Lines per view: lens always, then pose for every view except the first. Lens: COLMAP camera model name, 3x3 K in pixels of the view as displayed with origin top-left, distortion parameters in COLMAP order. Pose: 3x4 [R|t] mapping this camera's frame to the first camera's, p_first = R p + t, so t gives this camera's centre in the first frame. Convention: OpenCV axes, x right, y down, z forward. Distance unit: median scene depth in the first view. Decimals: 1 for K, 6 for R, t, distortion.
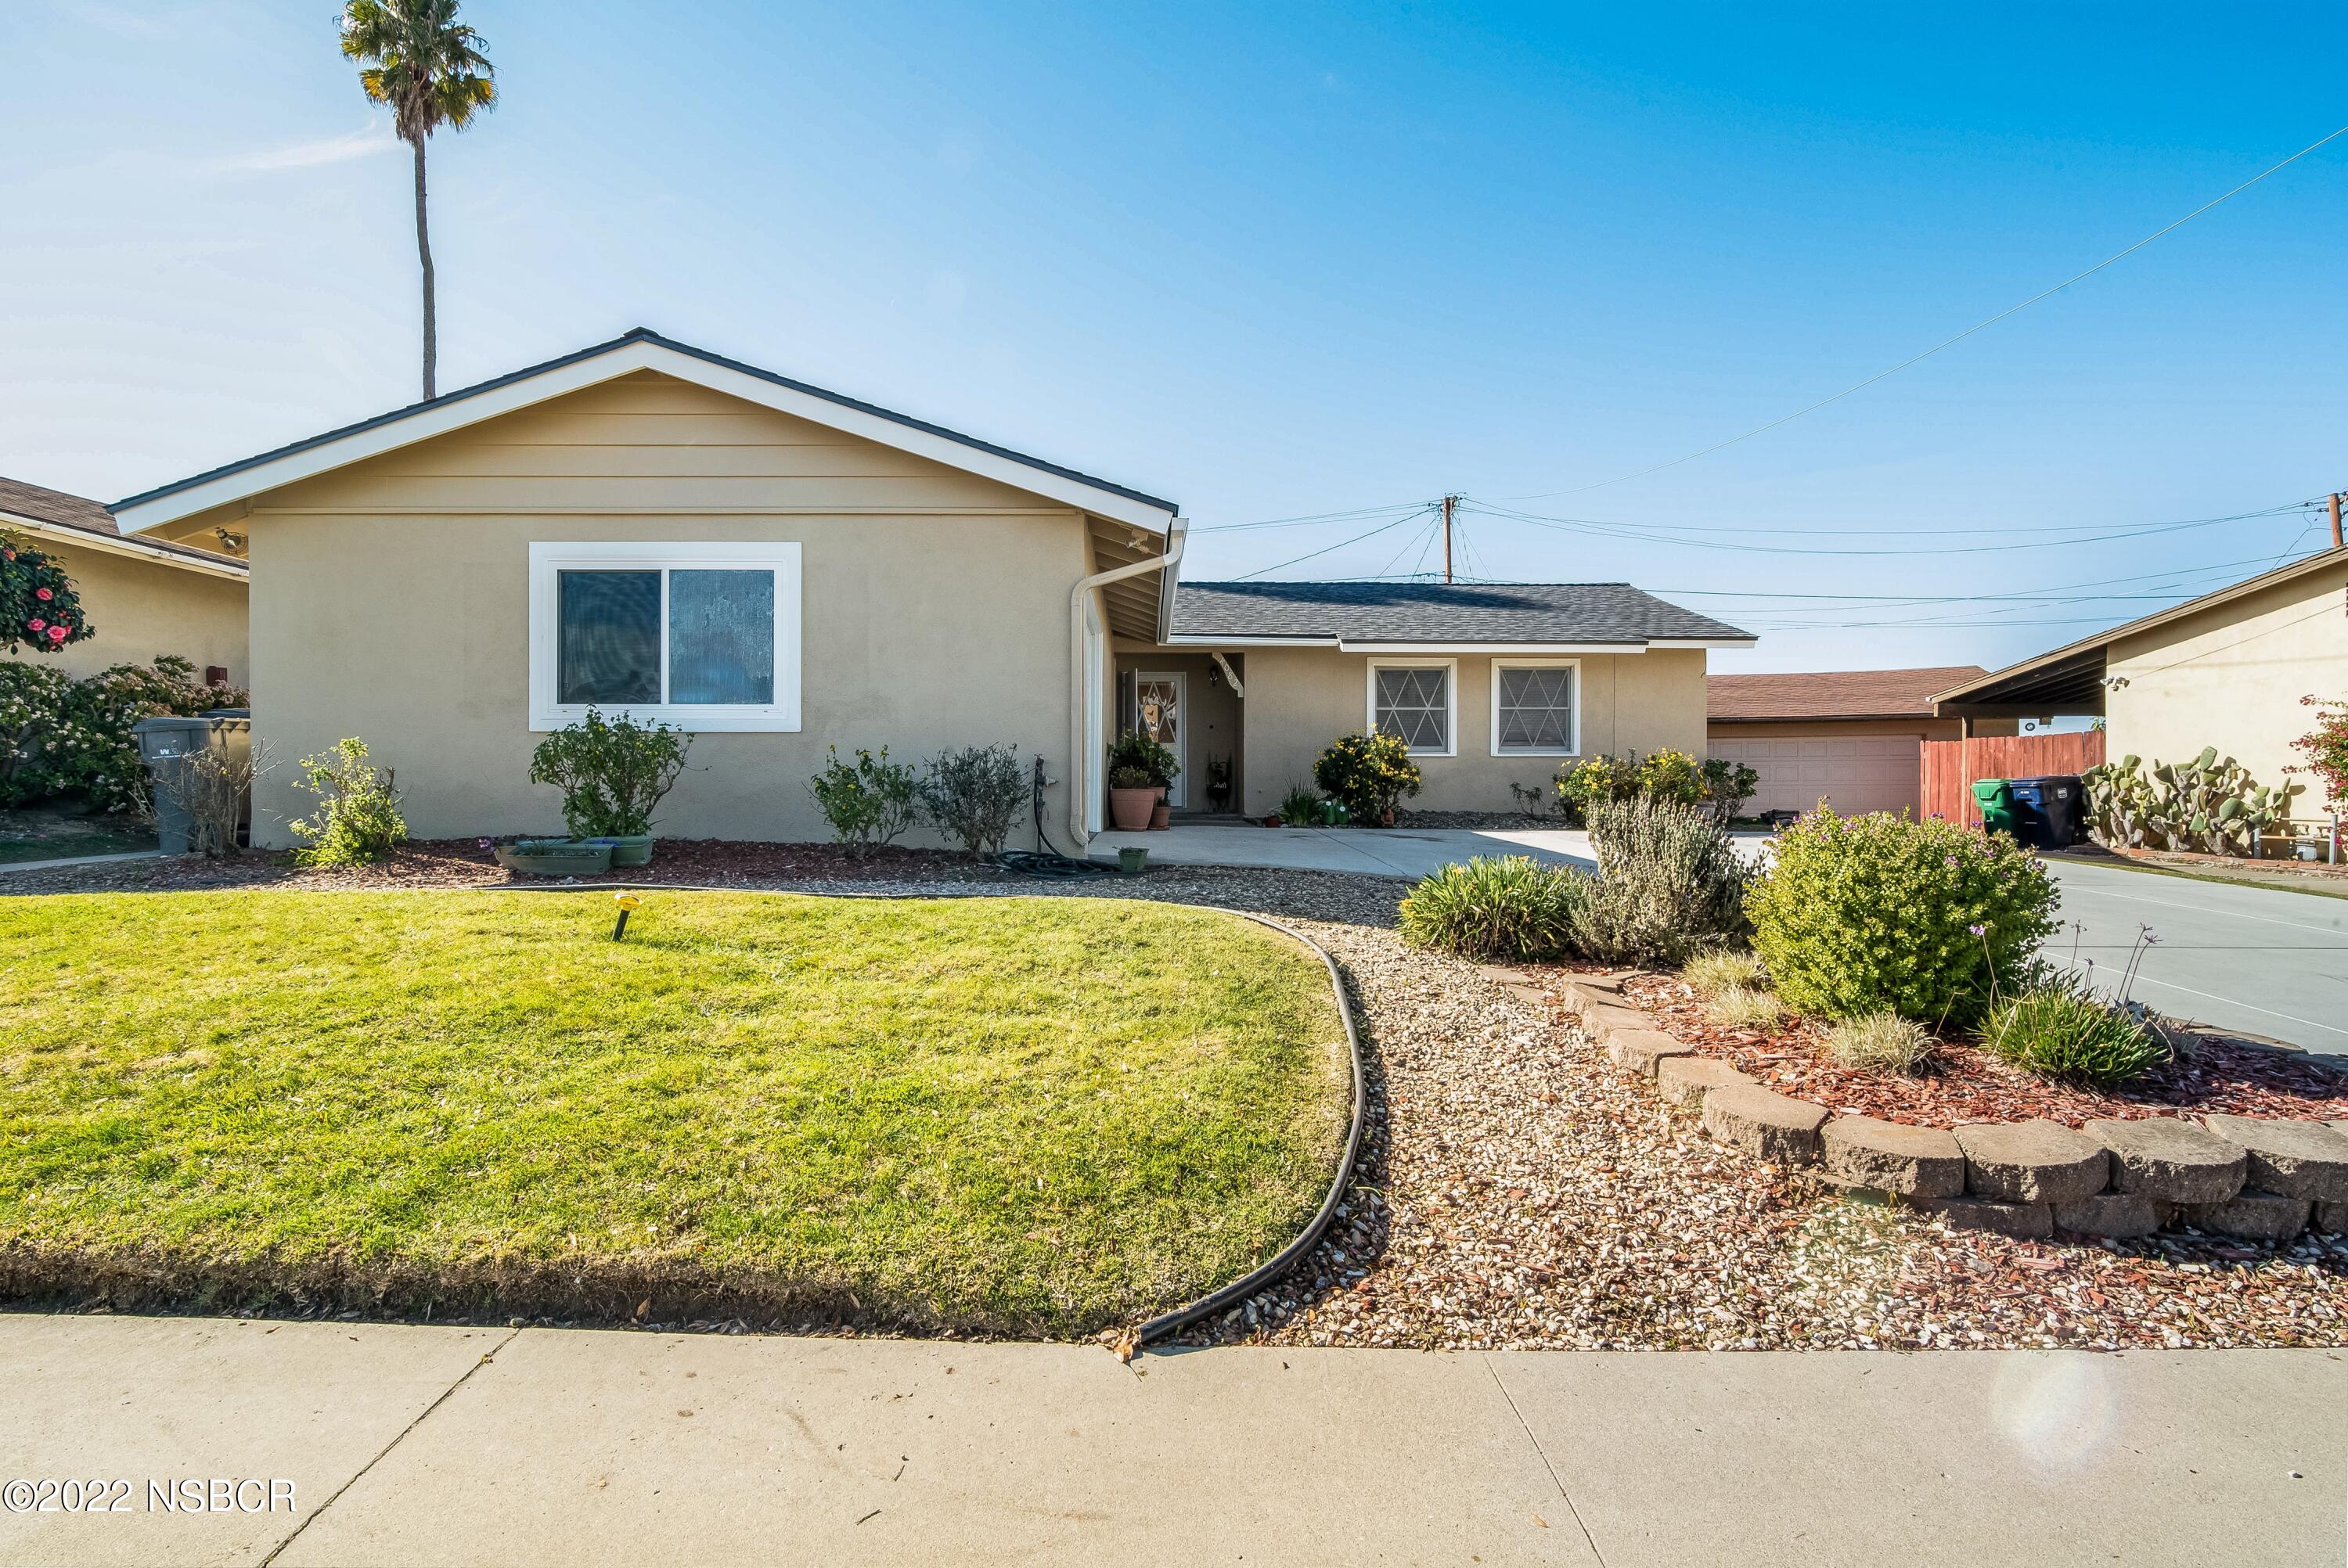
lens RADIAL K [[1095.7, 0, 1164.6], [0, 1095.7, 782.7], [0, 0, 1]] dist [-0.004402, 0.000291]
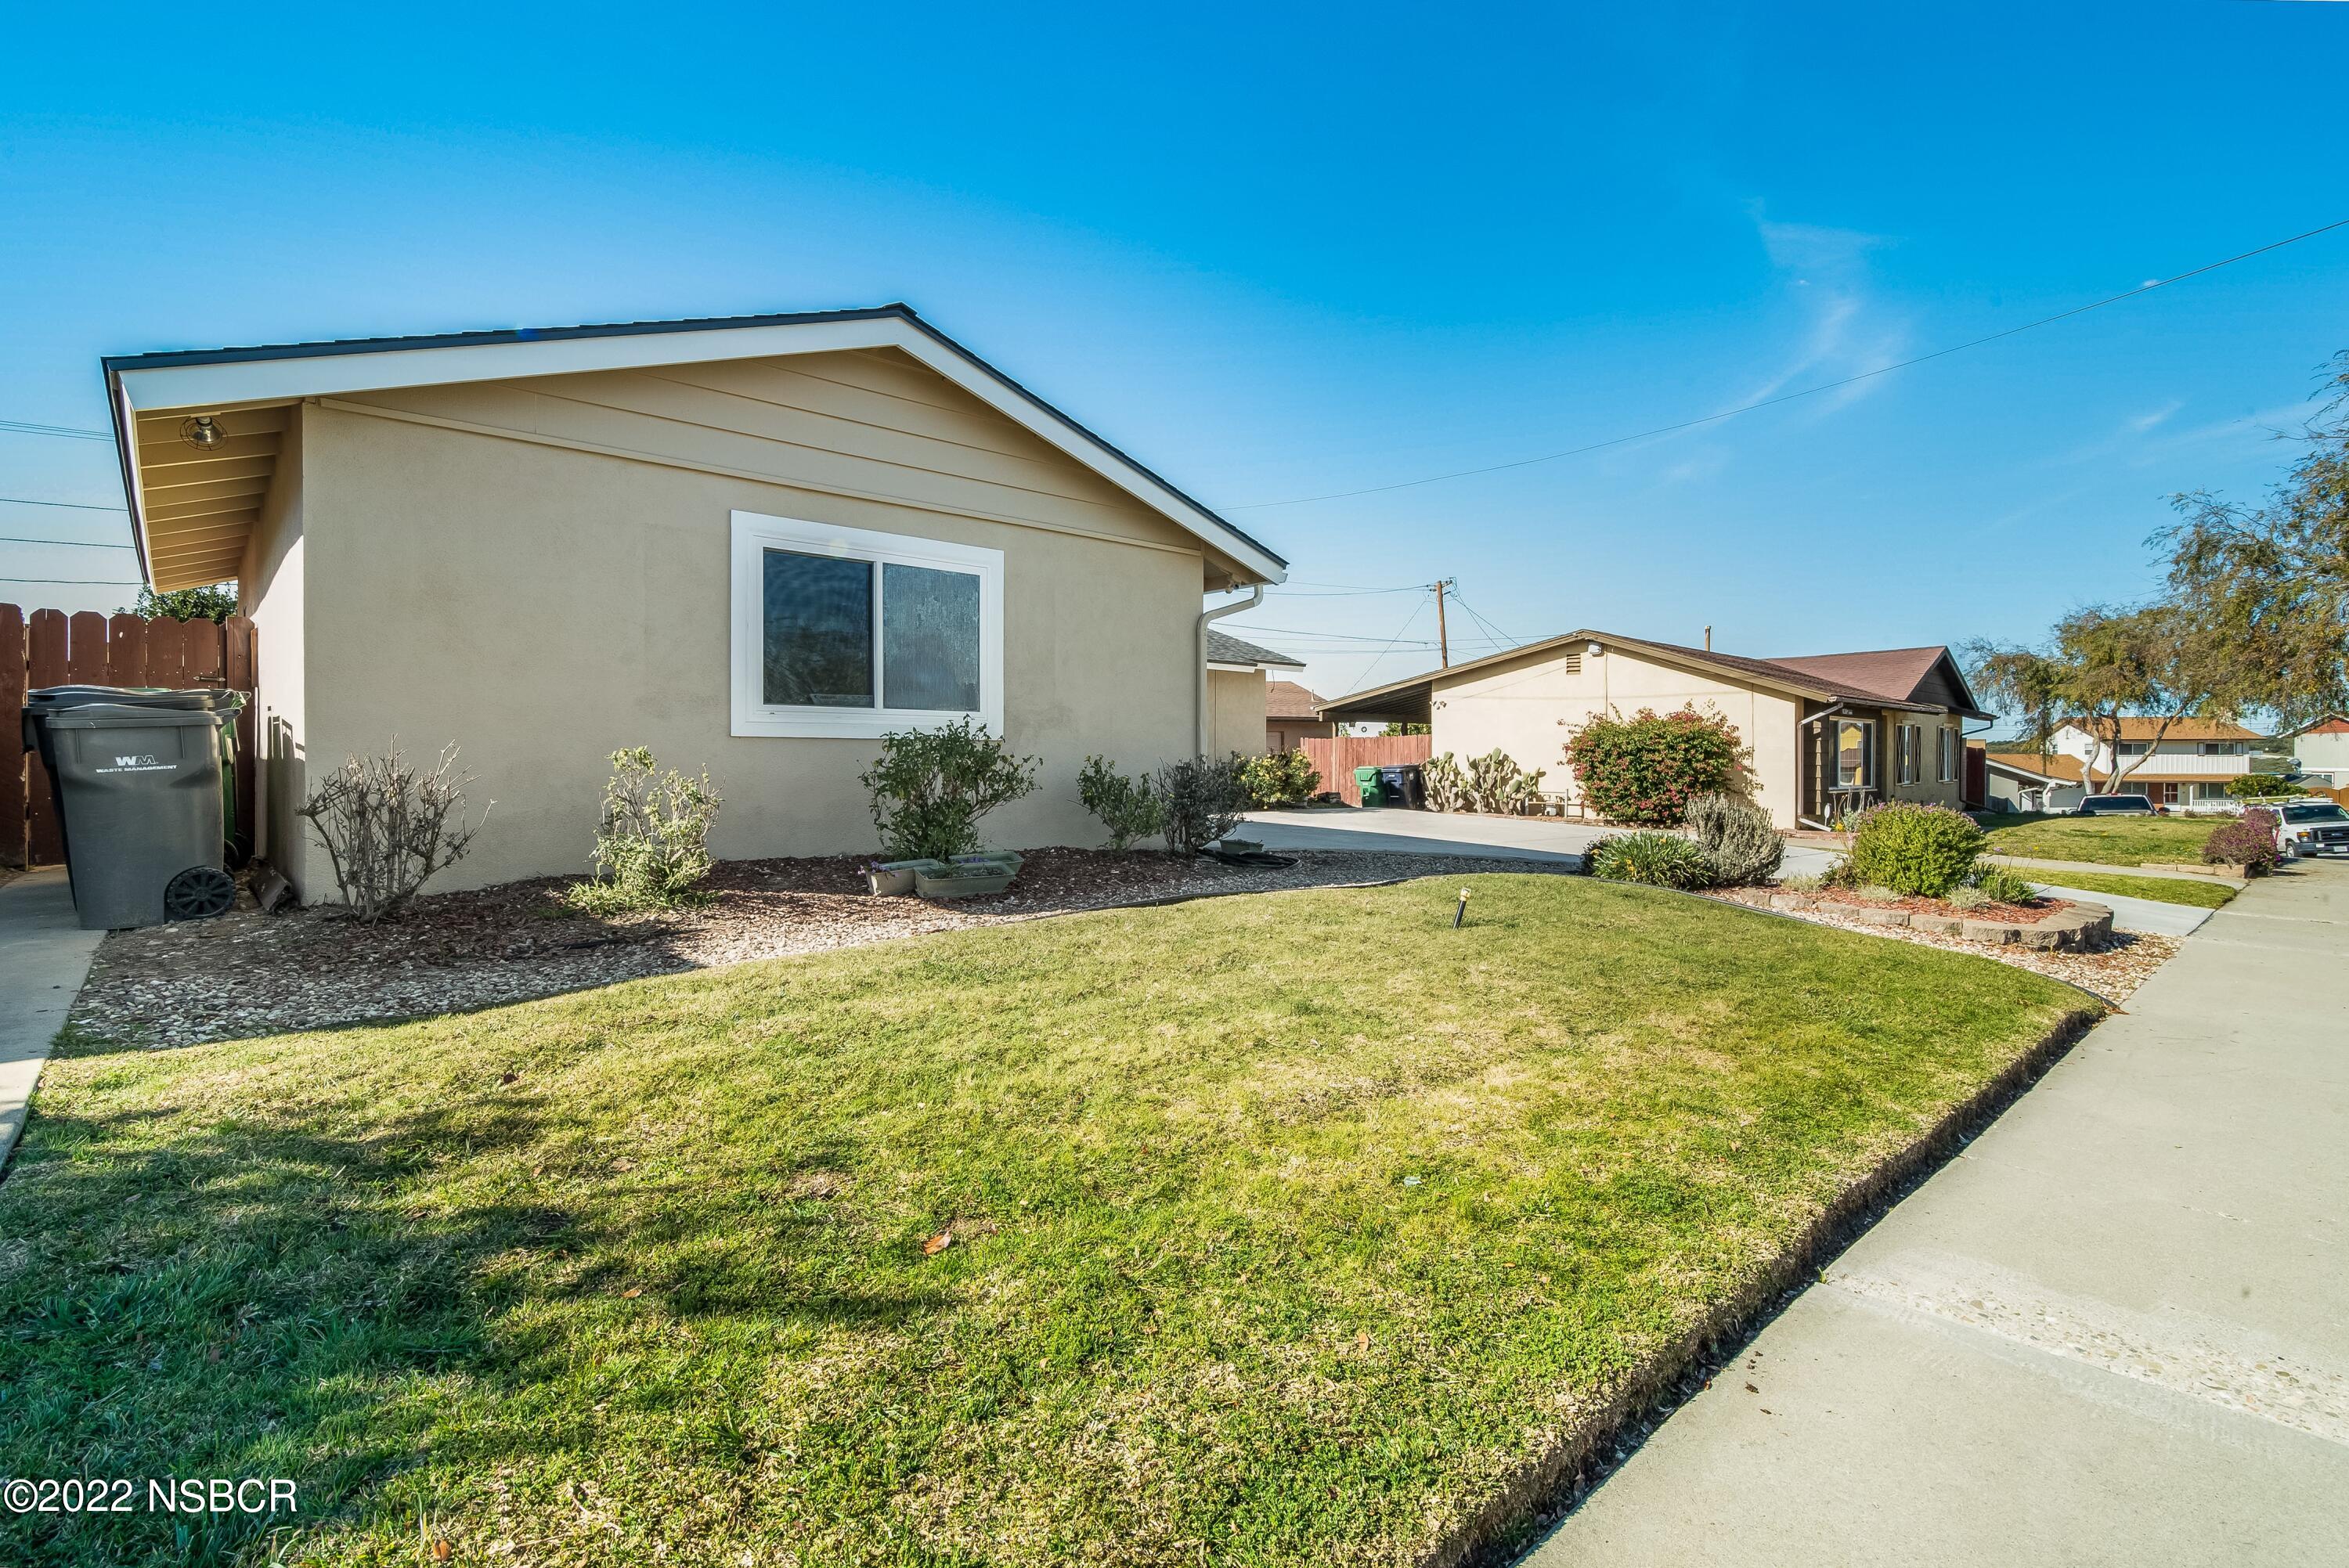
lens RADIAL K [[1096.2, 0, 1239.2], [0, 1096.2, 762.0], [0, 0, 1]] dist [-0.004402, 0.000291]
pose [[0.735094, -0.001687, 0.677963, -0.847340], [0.001571, 0.999998, 0.000786, -0.026937], [-0.677963, 0.000488, 0.735096, 0.120091]]
